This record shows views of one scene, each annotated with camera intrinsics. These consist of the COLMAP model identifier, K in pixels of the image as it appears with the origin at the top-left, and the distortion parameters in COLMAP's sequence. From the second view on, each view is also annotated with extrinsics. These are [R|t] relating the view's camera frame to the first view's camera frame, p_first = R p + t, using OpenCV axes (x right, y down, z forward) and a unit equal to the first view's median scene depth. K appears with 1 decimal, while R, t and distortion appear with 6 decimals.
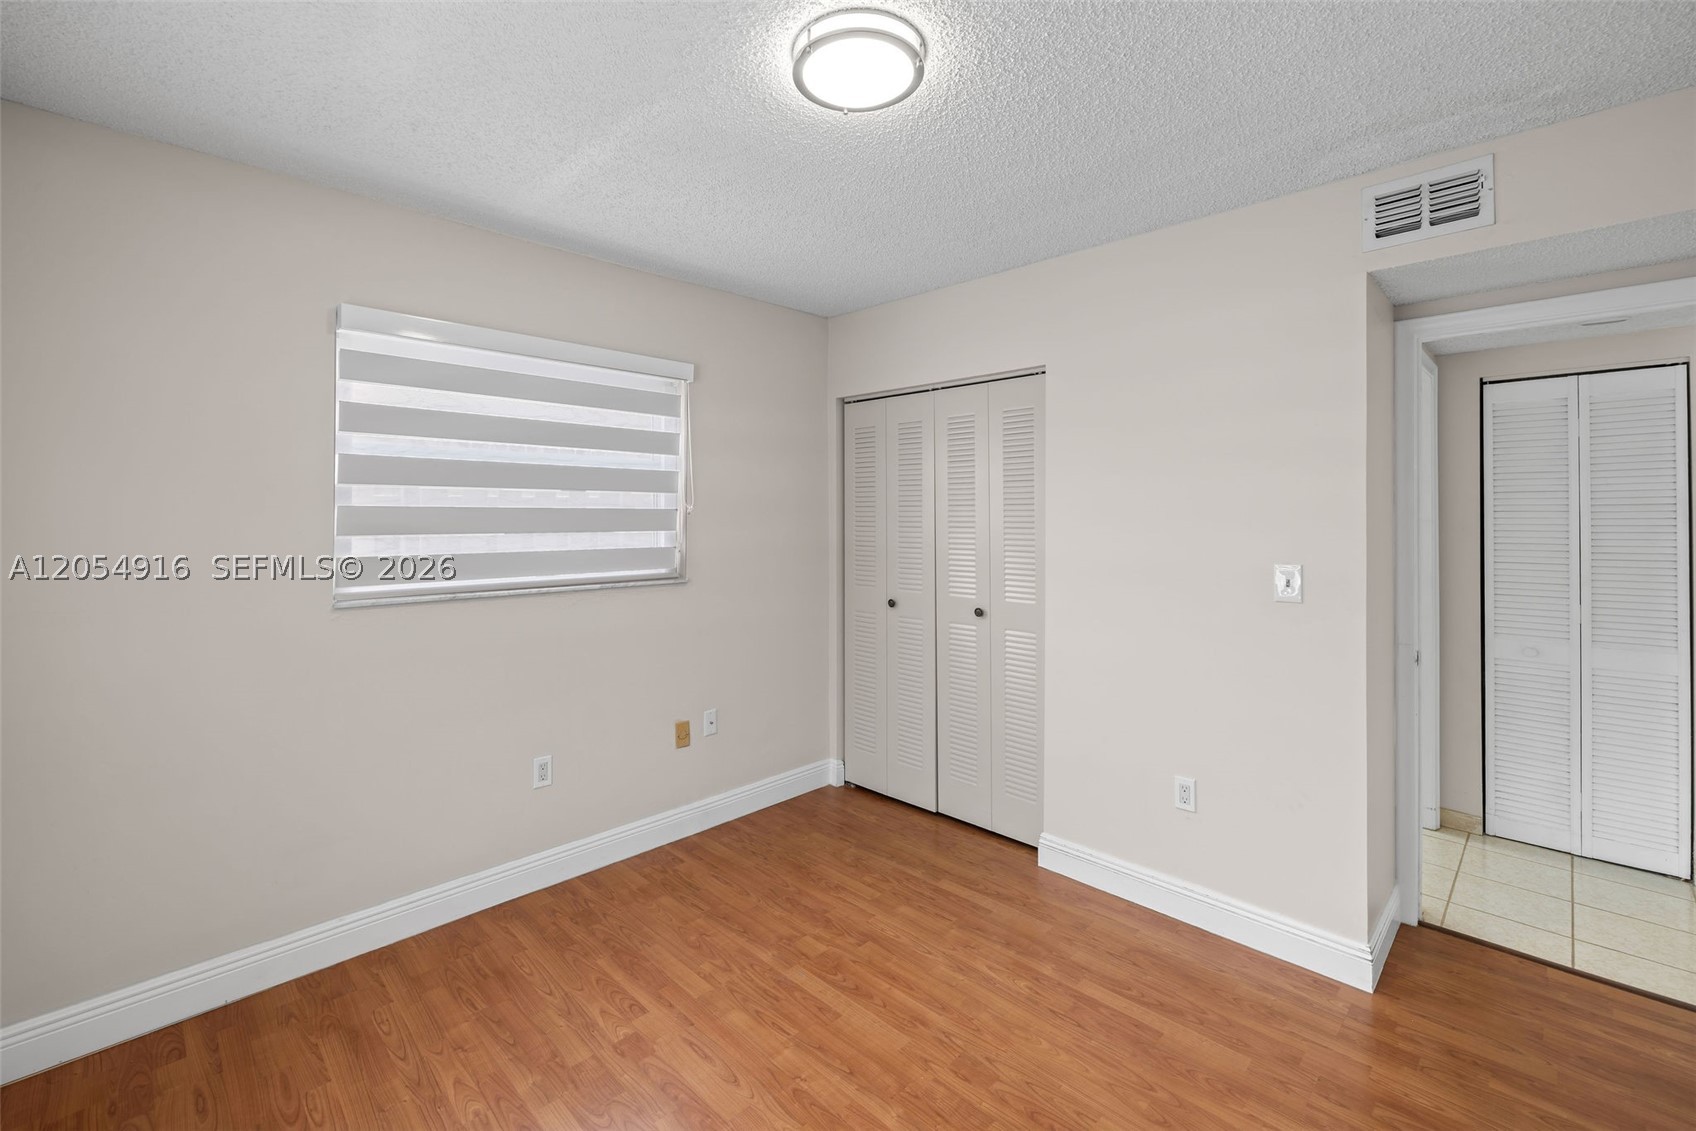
lens RADIAL K [[743.0, 0, 840.4], [0, 743.0, 516.1], [0, 0, 1]] dist [-0.000479, -0.000469]
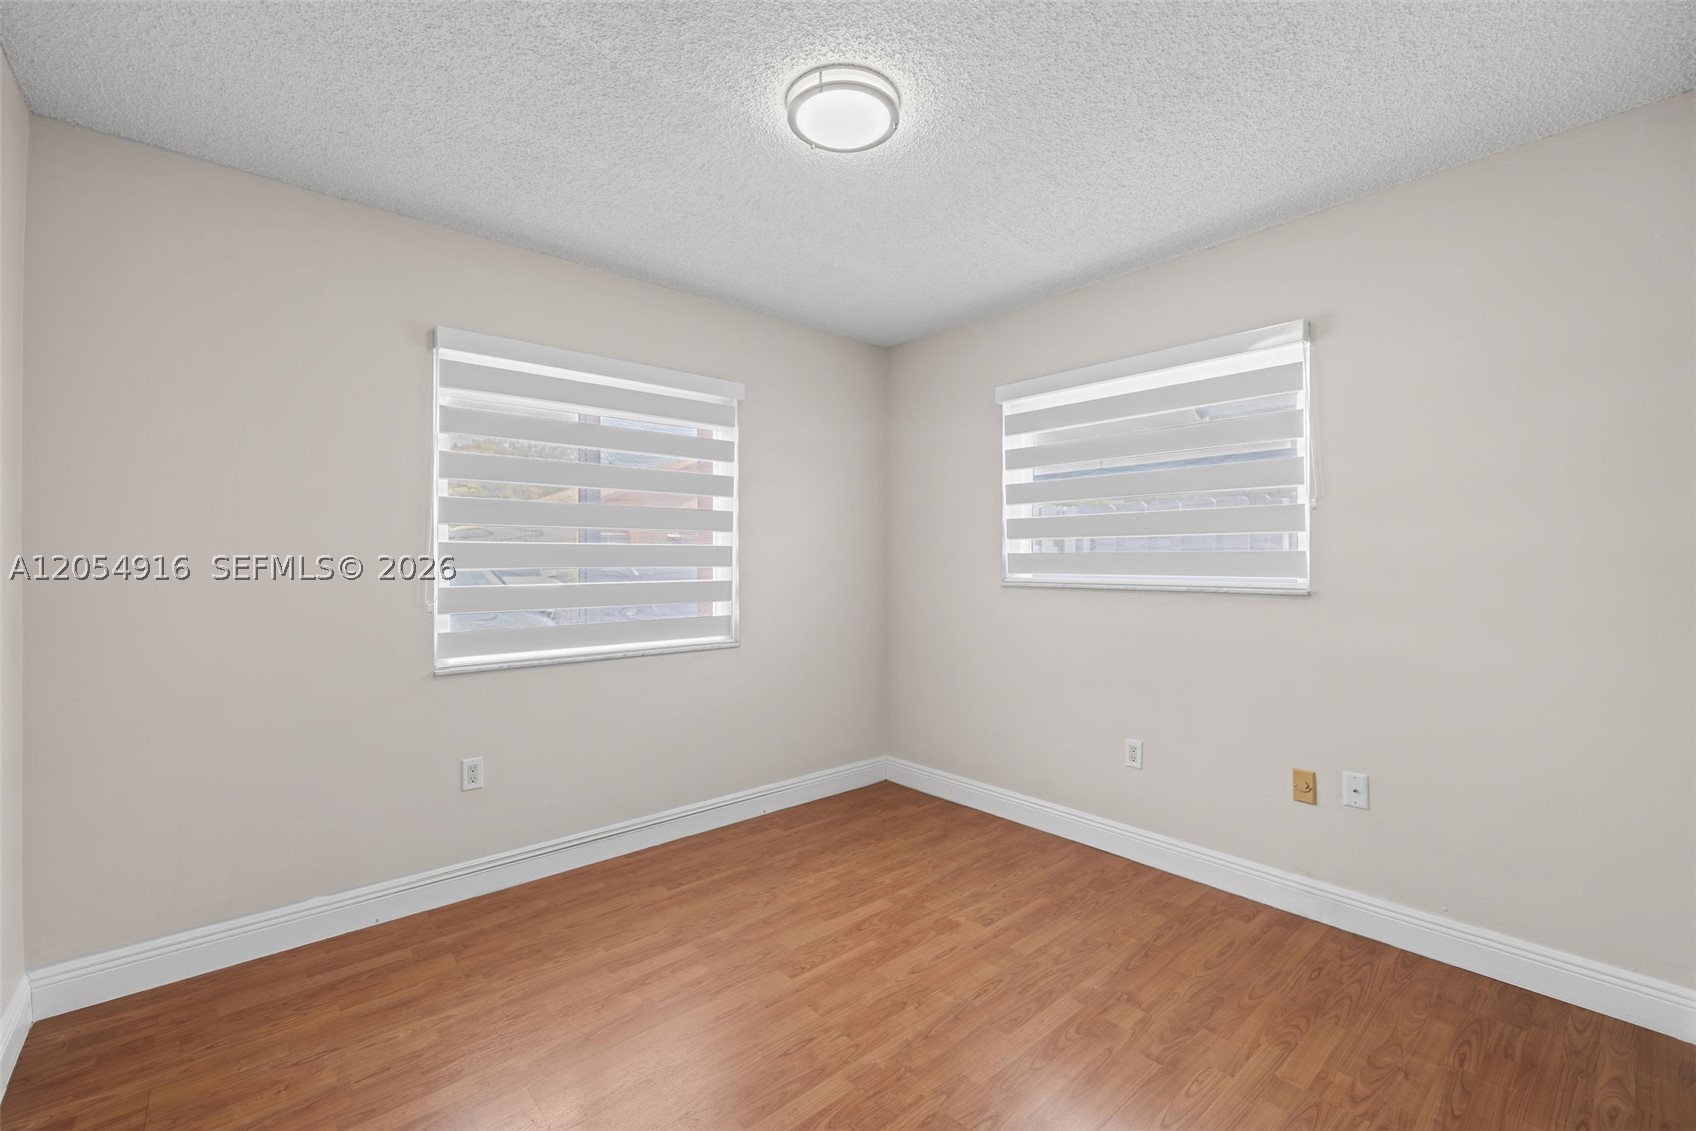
lens RADIAL K [[743.0, 0, 852.4], [0, 743.0, 561.0], [0, 0, 1]] dist [-0.000479, -0.000469]
pose [[-0.085257, -0.001847, -0.996357, 0.926740], [-0.004212, 0.999990, -0.001493, 0.080940], [0.996350, 0.004069, -0.085264, 0.866066]]
